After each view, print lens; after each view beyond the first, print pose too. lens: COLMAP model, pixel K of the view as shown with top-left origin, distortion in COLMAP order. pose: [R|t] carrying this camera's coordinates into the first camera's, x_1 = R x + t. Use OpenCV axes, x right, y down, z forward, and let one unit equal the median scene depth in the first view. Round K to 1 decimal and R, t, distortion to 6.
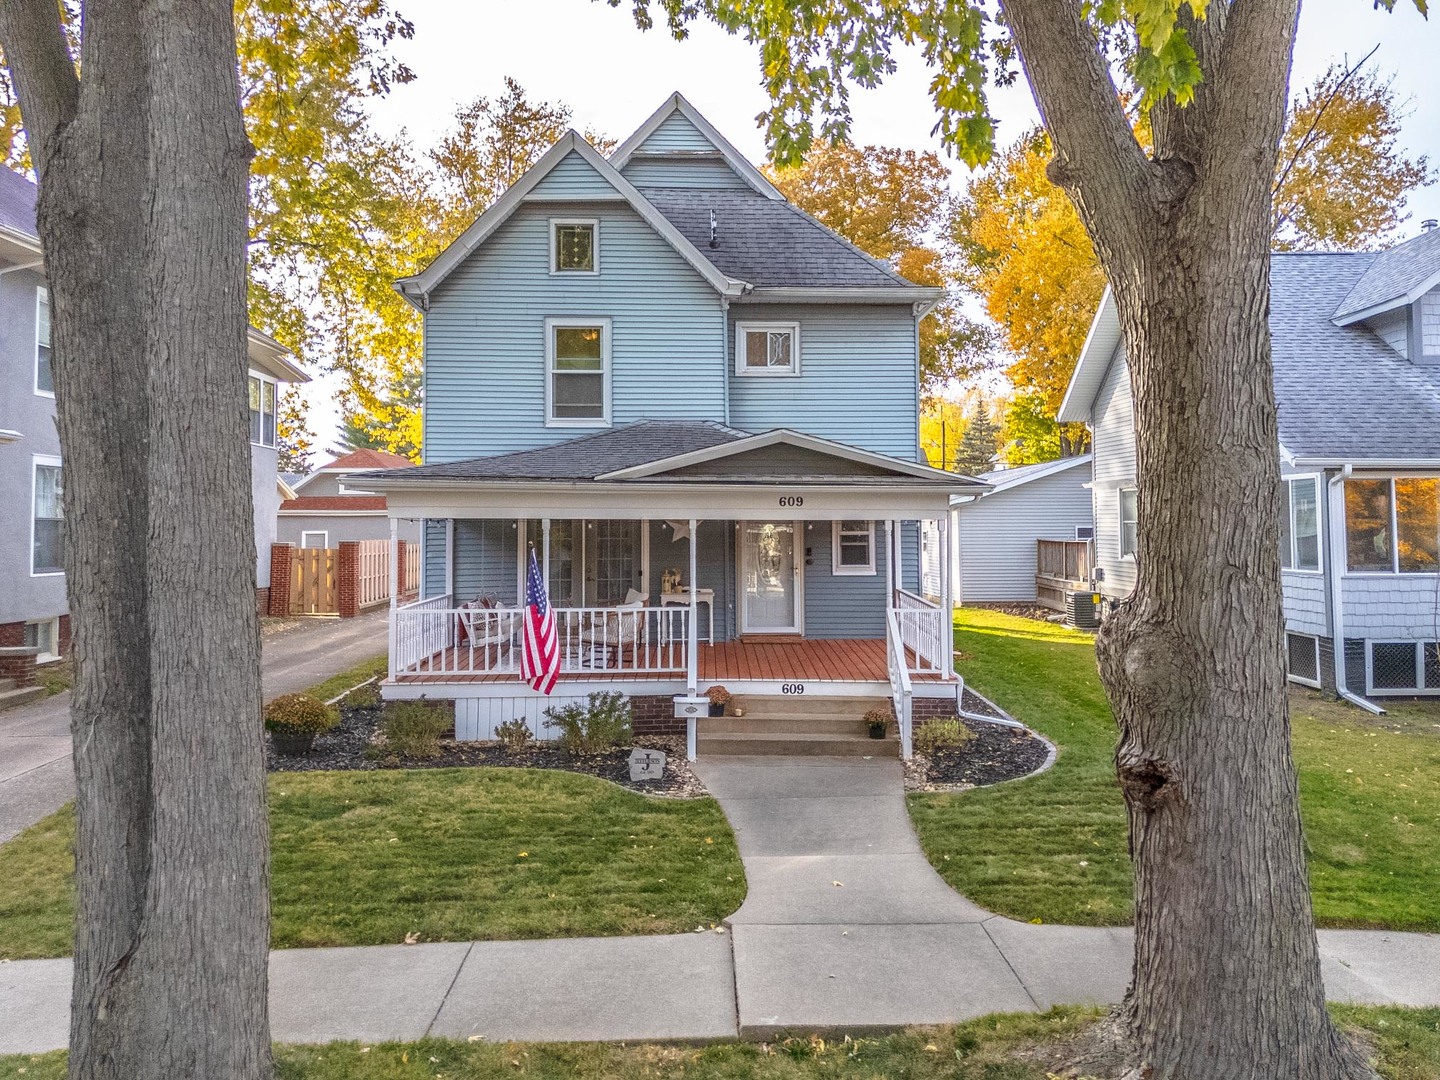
lens RADIAL K [[986.2, 0, 802.2], [0, 986.2, 471.7], [0, 0, 1]] dist [0.028606, 0.000355]
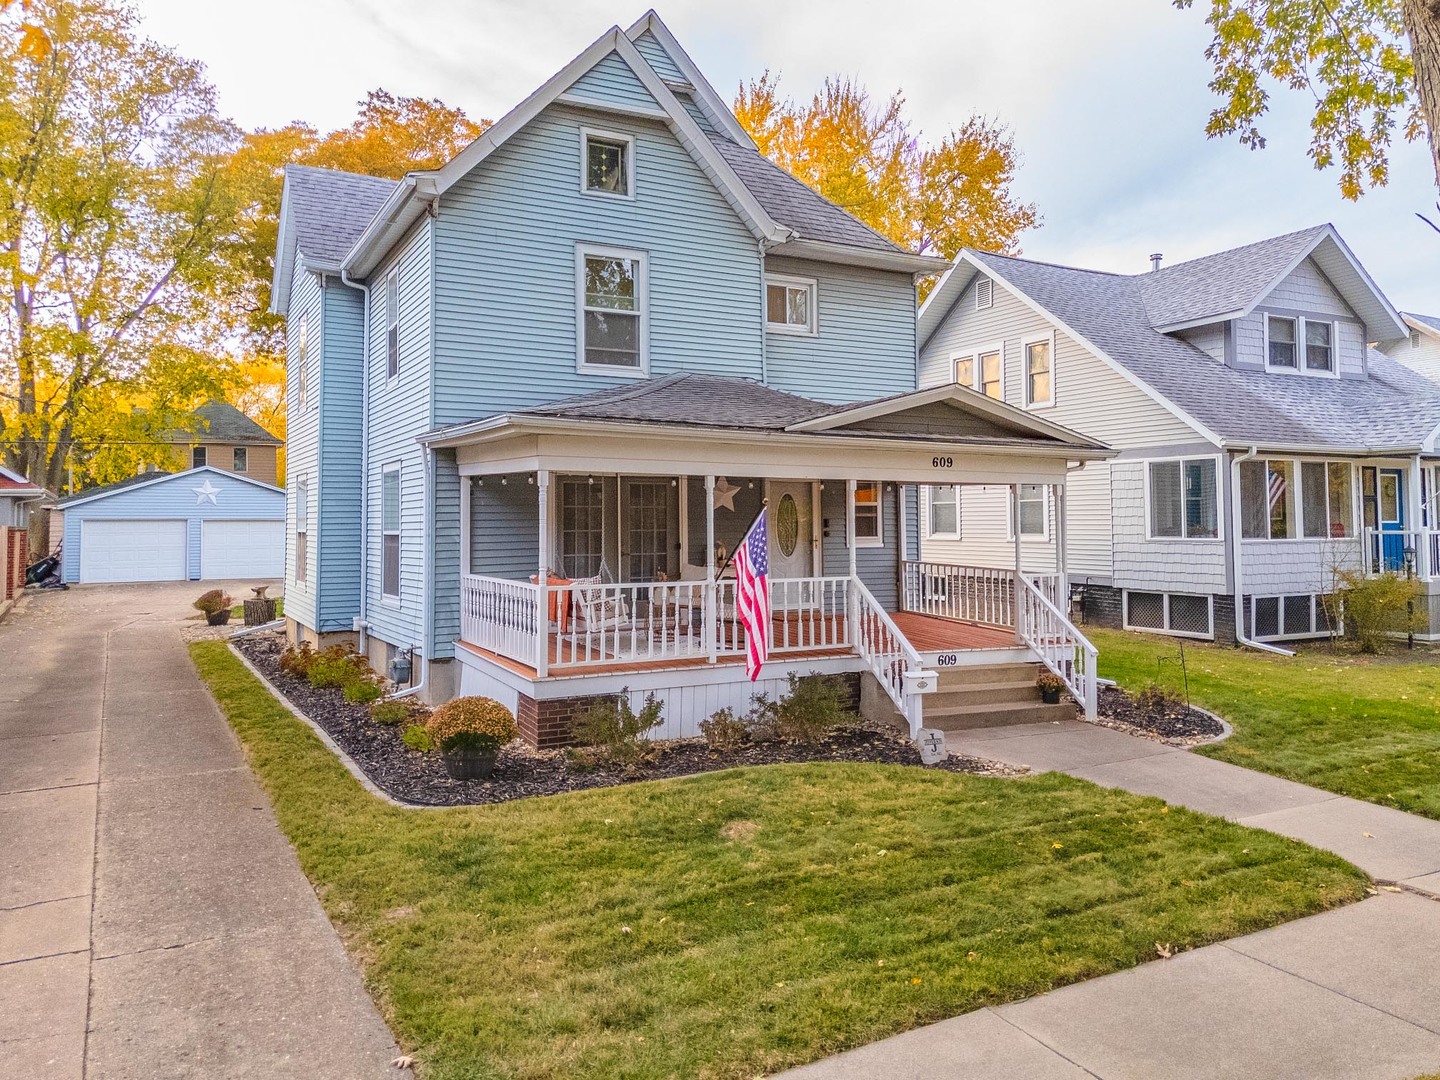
lens RADIAL K [[987.5, 0, 719.2], [0, 987.5, 463.9], [0, 0, 1]] dist [0.024370, -0.000330]
pose [[0.909427, 0.024136, 0.415162, -0.492994], [-0.020902, 0.999705, -0.012333, 0.039338], [-0.415338, 0.002538, 0.909664, 0.186044]]
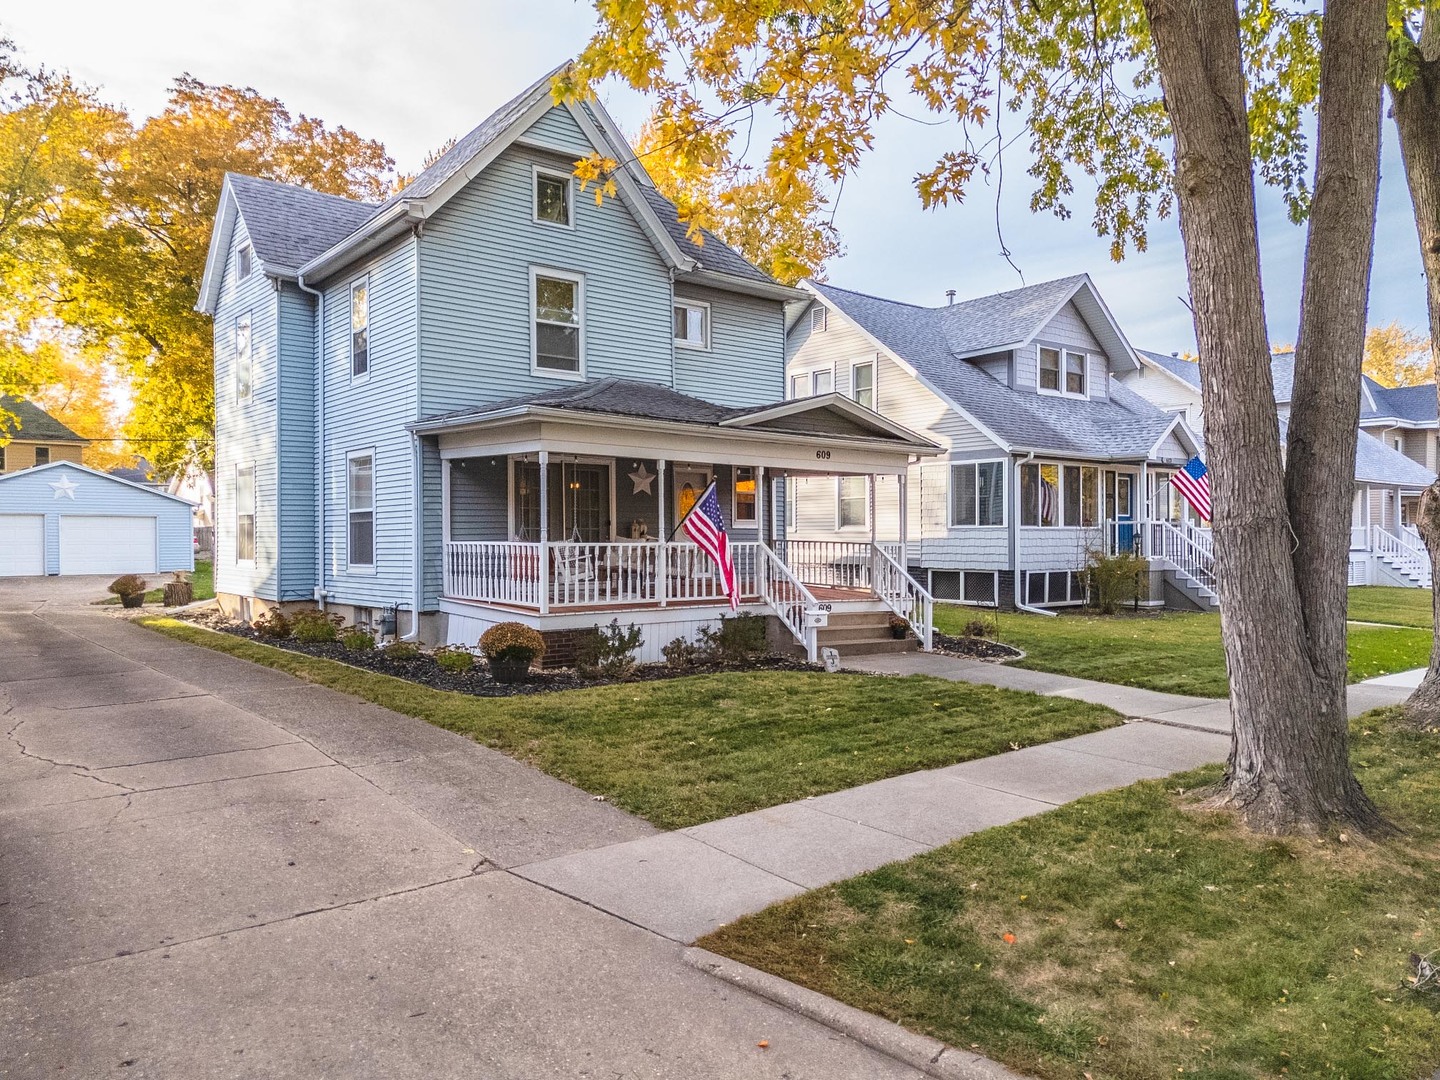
lens RADIAL K [[1015.2, 0, 667.4], [0, 1015.2, 538.5], [0, 0, 1]] dist [0.030686, 0.003970]
pose [[0.813448, 0.001142, 0.581636, -0.740766], [-0.026019, 0.999068, 0.034426, 0.080009], [-0.581055, -0.043137, 0.812720, 0.076982]]
